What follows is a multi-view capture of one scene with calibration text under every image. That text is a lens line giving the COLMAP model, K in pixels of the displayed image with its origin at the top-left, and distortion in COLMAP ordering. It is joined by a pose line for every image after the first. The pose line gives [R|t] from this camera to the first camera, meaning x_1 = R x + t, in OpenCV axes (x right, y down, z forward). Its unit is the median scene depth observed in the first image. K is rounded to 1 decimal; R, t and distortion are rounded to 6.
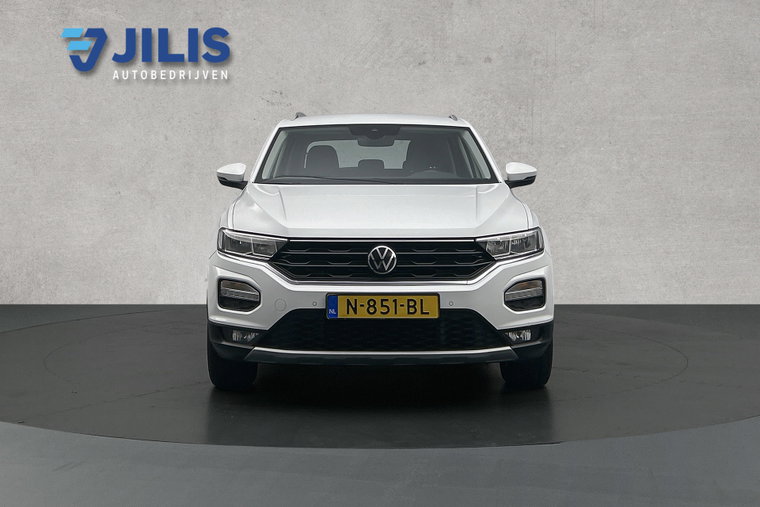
lens RADIAL K [[594.3, 0, 379.4], [0, 594.3, 253.5], [0, 0, 1]] dist [0.003249, 0.005372]
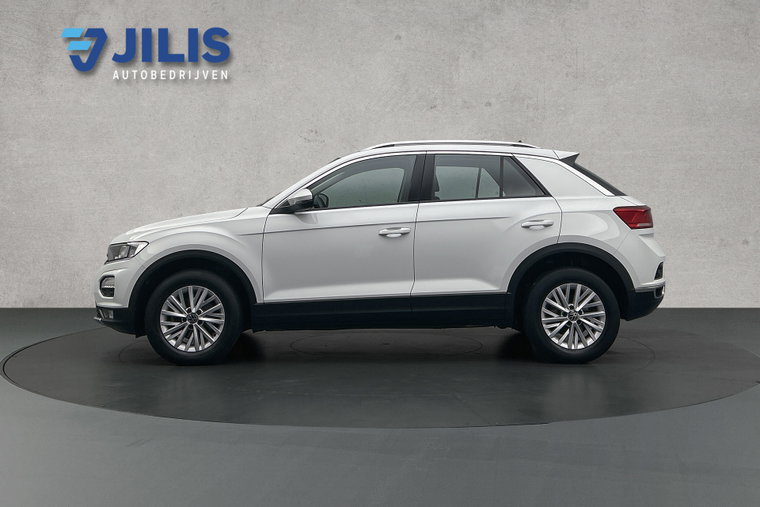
lens RADIAL K [[594.3, 0, 380.5], [0, 594.3, 254.1], [0, 0, 1]] dist [0.003249, 0.005372]
pose [[1.000000, 0.000045, 0.000754, -0.036170], [-0.000046, 1.000000, 0.000136, -0.023094], [-0.000754, -0.000136, 1.000000, -0.200803]]
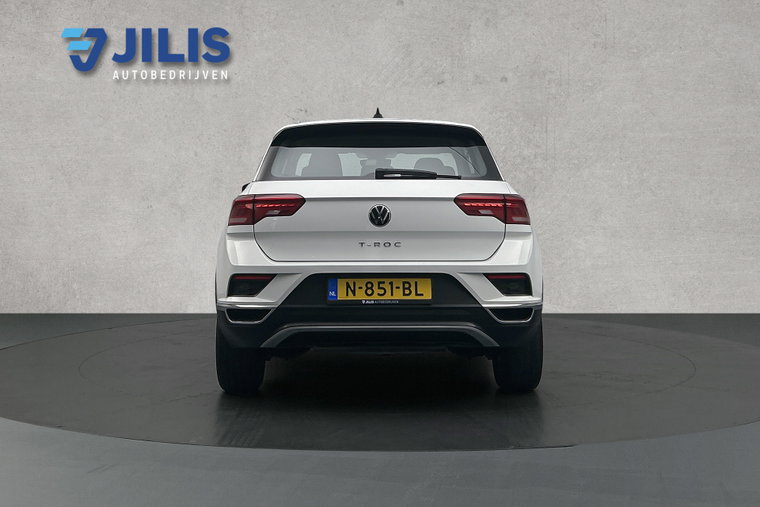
lens RADIAL K [[594.3, 0, 380.0], [0, 594.3, 253.8], [0, 0, 1]] dist [0.003249, 0.005372]
pose [[1.000000, 0.000027, 0.000453, -0.035837], [-0.000027, 1.000000, 0.000174, -0.019260], [-0.000453, -0.000174, 1.000000, -0.044324]]
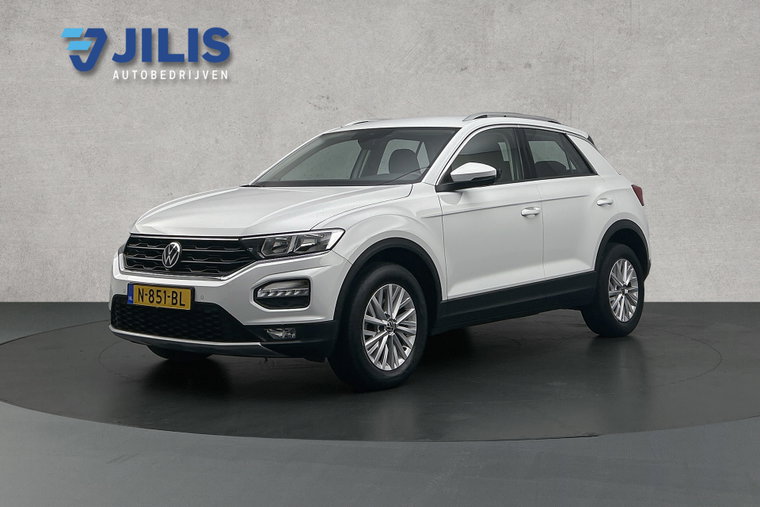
lens RADIAL K [[594.3, 0, 380.7], [0, 594.3, 253.8], [0, 0, 1]] dist [0.003249, 0.005372]
pose [[0.999999, -0.000030, 0.001086, -0.074617], [0.000030, 1.000000, 0.000362, 0.001371], [-0.001086, -0.000362, 0.999999, -0.033794]]
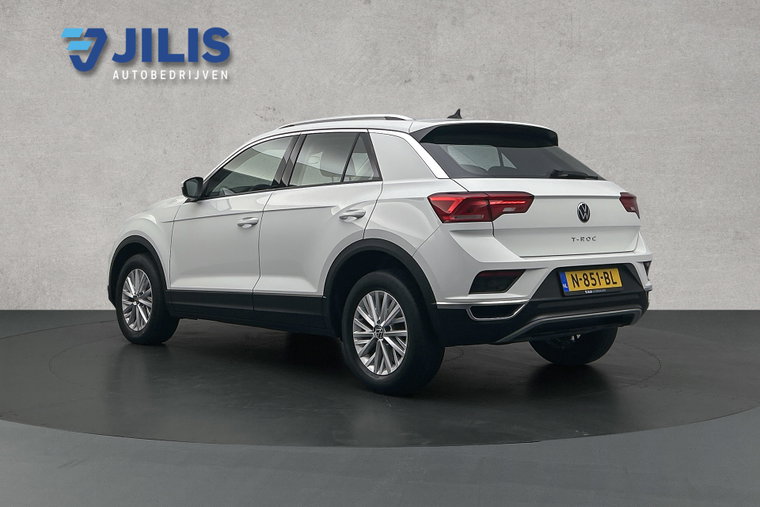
lens RADIAL K [[594.3, 0, 379.3], [0, 594.3, 253.6], [0, 0, 1]] dist [0.003249, 0.005372]
pose [[1.000000, 0.000005, -0.000183, 0.021077], [-0.000005, 1.000000, -0.000027, -0.014206], [0.000183, 0.000027, 1.000000, -0.052626]]
